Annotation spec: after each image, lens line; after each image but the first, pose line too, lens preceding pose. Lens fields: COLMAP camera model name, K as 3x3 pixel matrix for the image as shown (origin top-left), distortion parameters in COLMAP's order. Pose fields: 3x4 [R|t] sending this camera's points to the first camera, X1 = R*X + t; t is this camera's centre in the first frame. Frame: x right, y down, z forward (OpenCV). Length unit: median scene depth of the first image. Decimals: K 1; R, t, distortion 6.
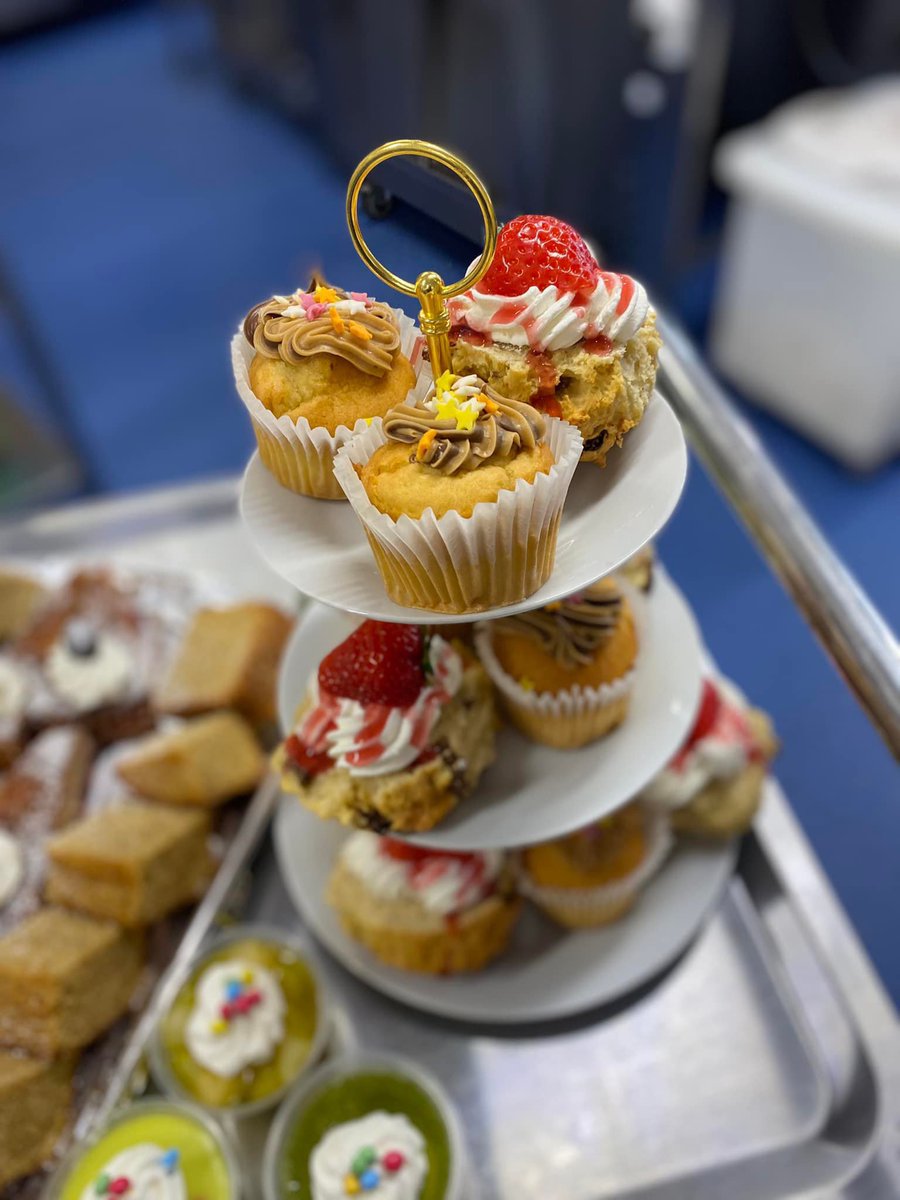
lens RADIAL K [[903.9, 0, 450.0], [0, 903.9, 600.0], [0, 0, 1]] dist [0.053578, -0.008706]
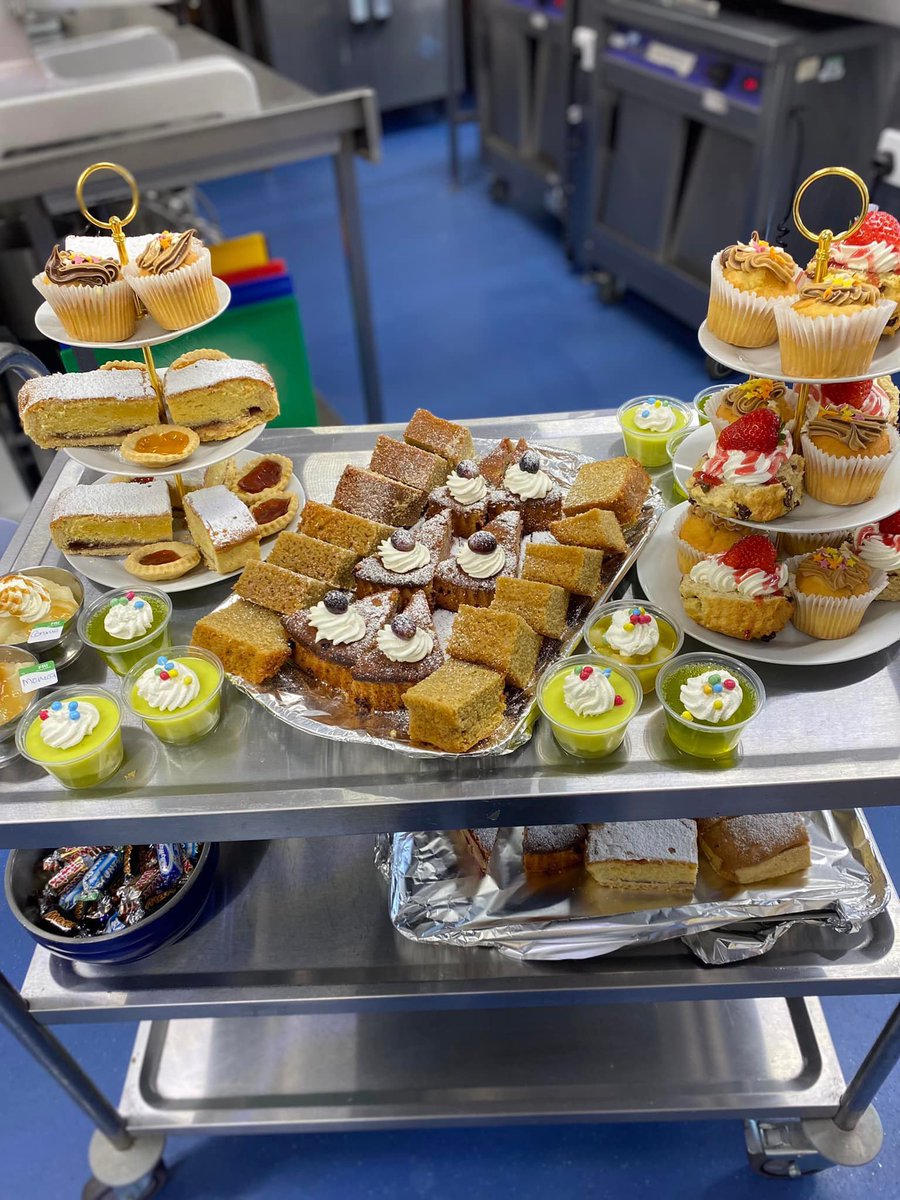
lens RADIAL K [[892.5, 0, 460.4], [0, 892.5, 608.3], [0, 0, 1]] dist [-0.001905, -0.004274]
pose [[0.976569, 0.142119, -0.161601, -0.386011], [-0.152846, 0.986665, -0.055945, 0.749931], [0.151495, 0.079335, 0.985269, -1.115056]]
